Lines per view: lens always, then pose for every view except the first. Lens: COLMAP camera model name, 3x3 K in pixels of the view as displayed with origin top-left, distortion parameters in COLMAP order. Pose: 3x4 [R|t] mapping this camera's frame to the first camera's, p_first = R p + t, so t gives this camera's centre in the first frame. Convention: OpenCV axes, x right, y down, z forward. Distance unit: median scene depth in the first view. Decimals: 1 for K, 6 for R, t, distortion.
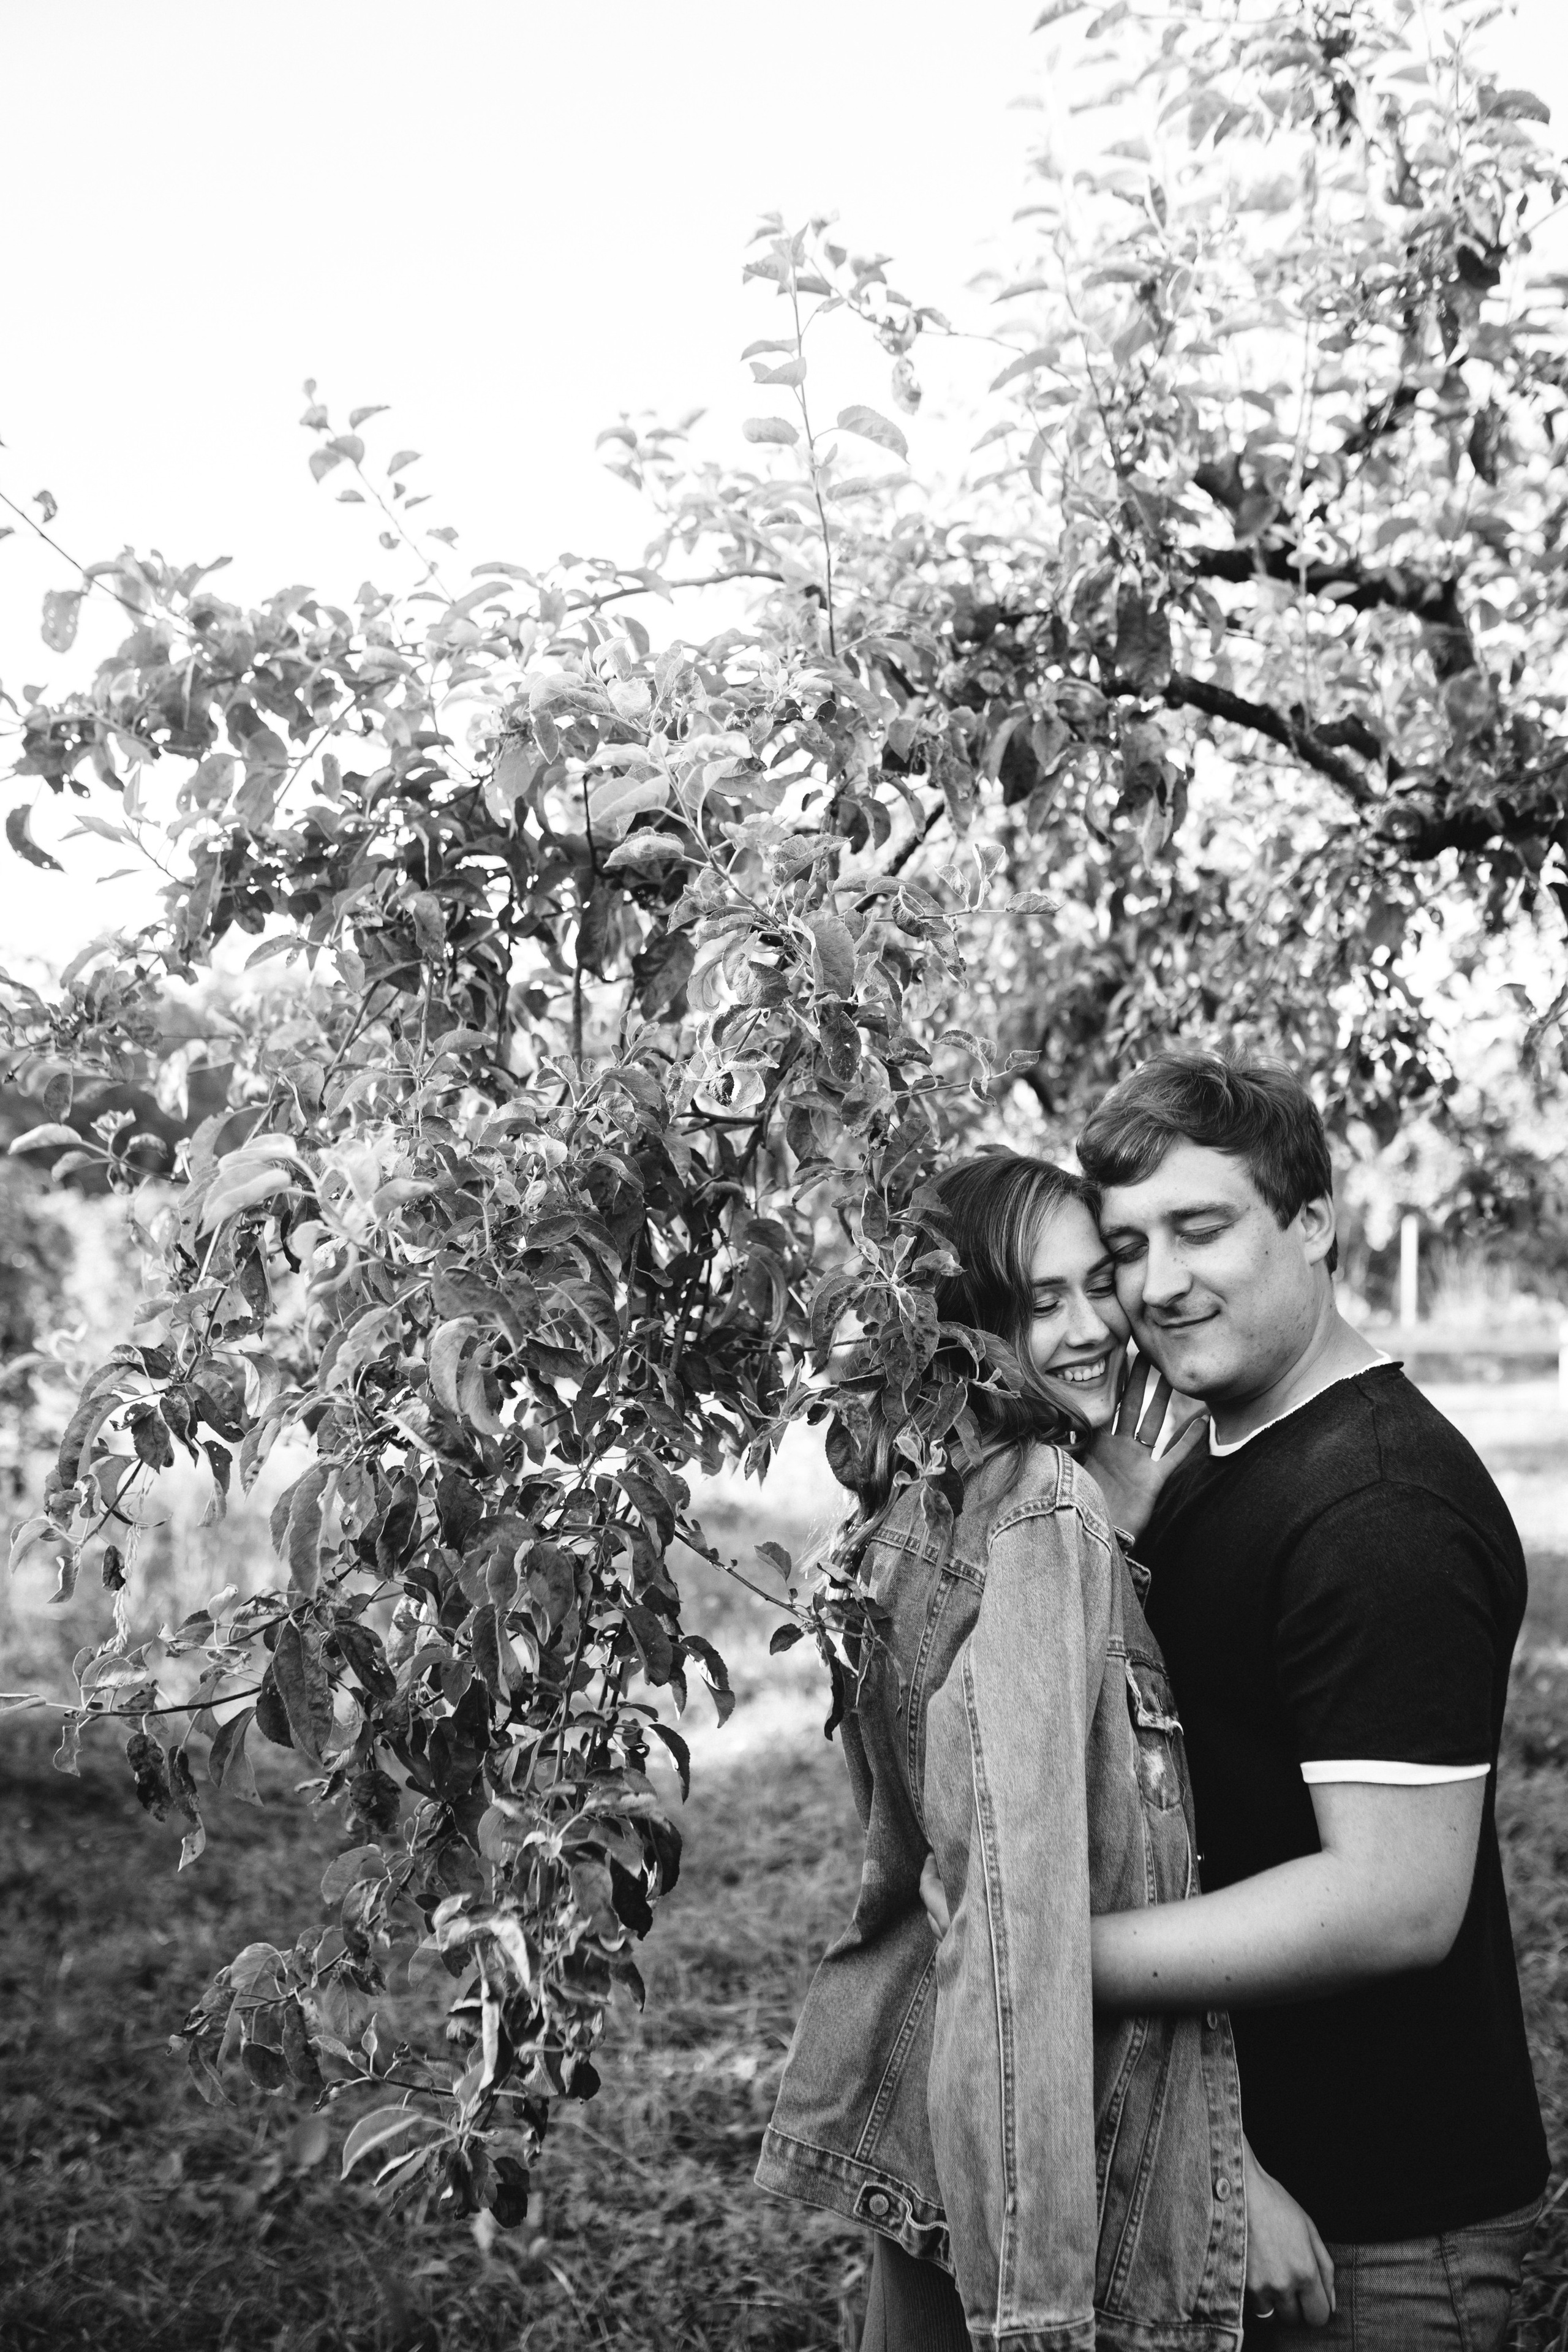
lens RADIAL K [[2347.0, 0, 781.3], [0, 2347.0, 1161.8], [0, 0, 1]] dist [-0.011766, -0.003247]
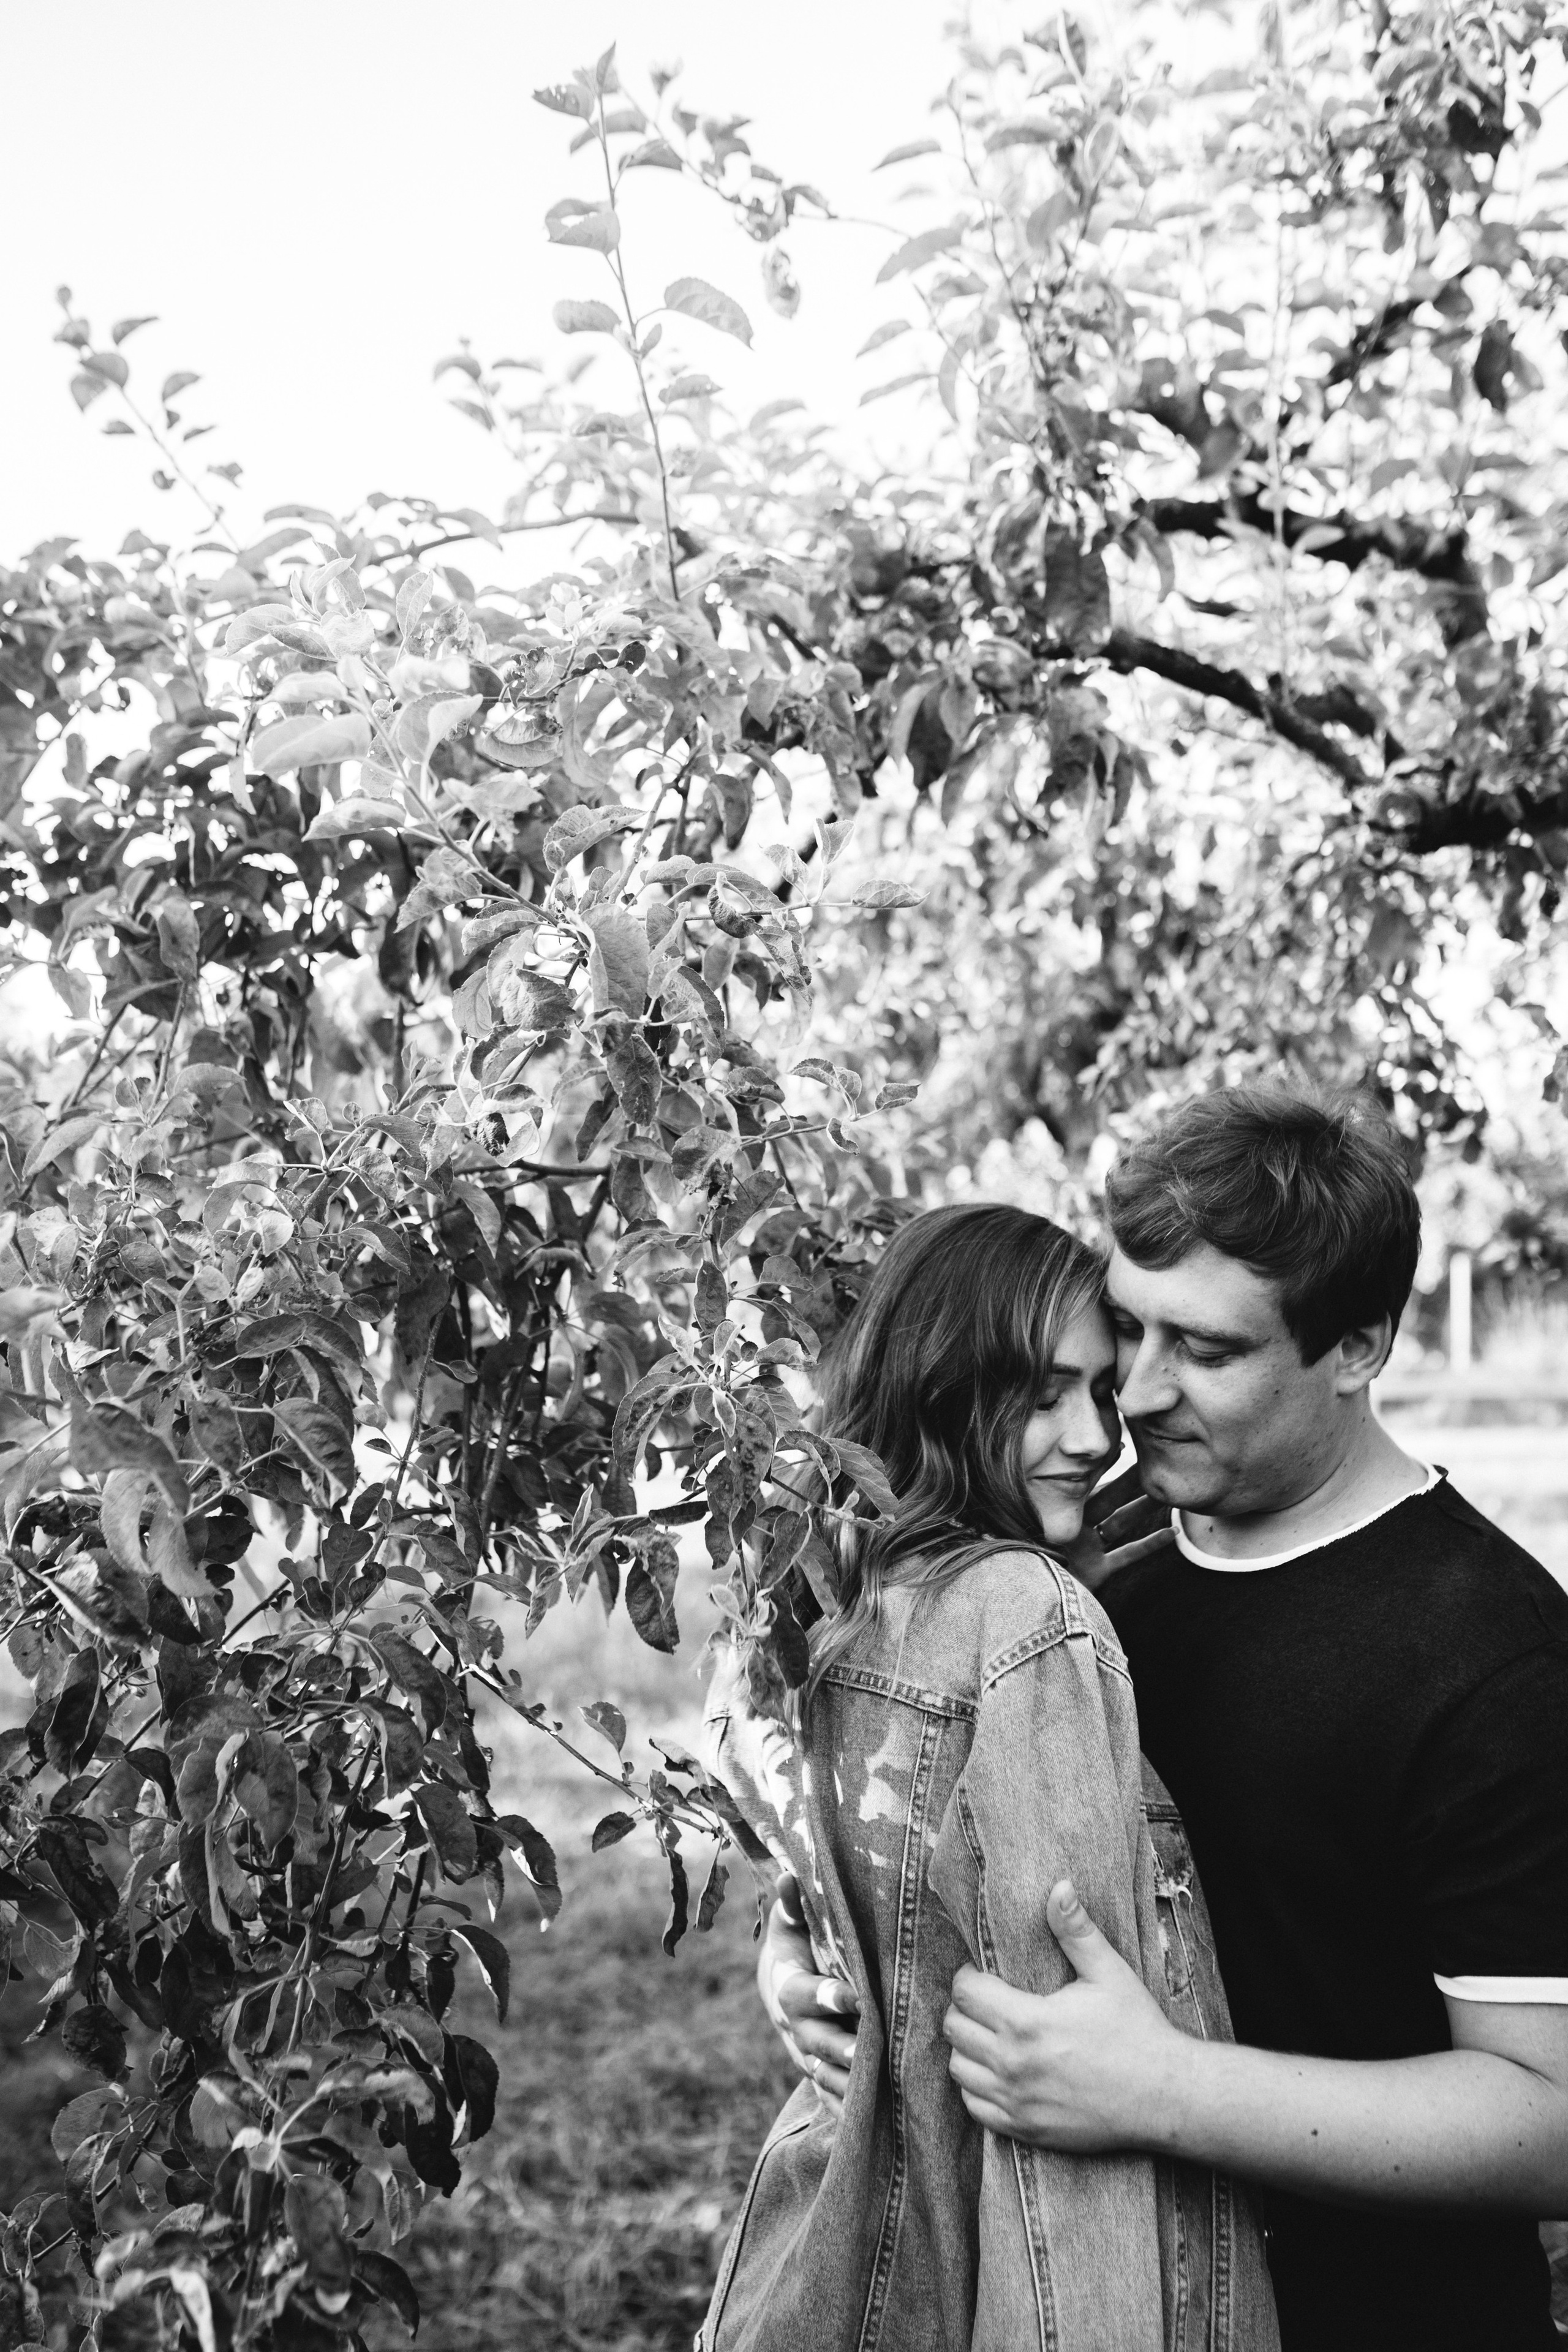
lens RADIAL K [[2347.0, 0, 781.3], [0, 2347.0, 1161.8], [0, 0, 1]] dist [-0.011766, -0.003247]
pose [[0.999737, -0.010877, -0.020170, 0.062554], [0.010536, 0.999801, -0.016939, -0.006082], [0.020350, 0.016722, 0.999653, 0.166468]]
